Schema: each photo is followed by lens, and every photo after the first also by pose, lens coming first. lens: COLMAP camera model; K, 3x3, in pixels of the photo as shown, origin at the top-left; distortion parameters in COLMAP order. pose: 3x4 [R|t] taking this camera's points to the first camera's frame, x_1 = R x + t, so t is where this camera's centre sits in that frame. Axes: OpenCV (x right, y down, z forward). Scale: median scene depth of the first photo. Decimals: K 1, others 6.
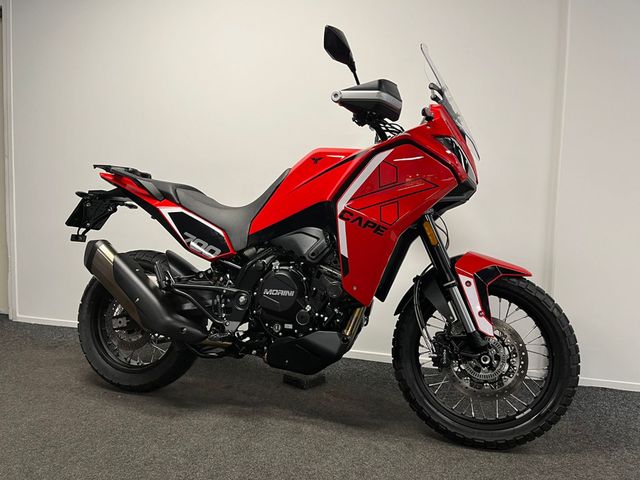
lens RADIAL K [[493.0, 0, 316.1], [0, 493.0, 237.1], [0, 0, 1]] dist [0.042004, -0.003156]
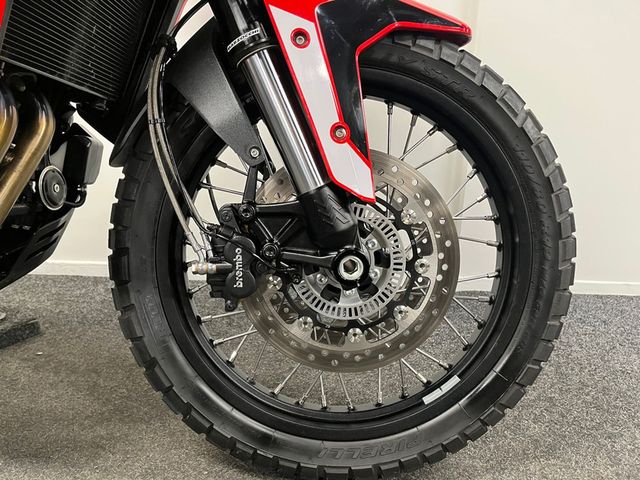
lens RADIAL K [[493.0, 0, 317.7], [0, 493.0, 239.2], [0, 0, 1]] dist [0.042004, -0.003156]
pose [[0.969529, -0.062647, 0.236831, 0.226769], [0.017508, 0.981996, 0.188086, 0.154433], [-0.244351, -0.178209, 0.953171, 0.649292]]
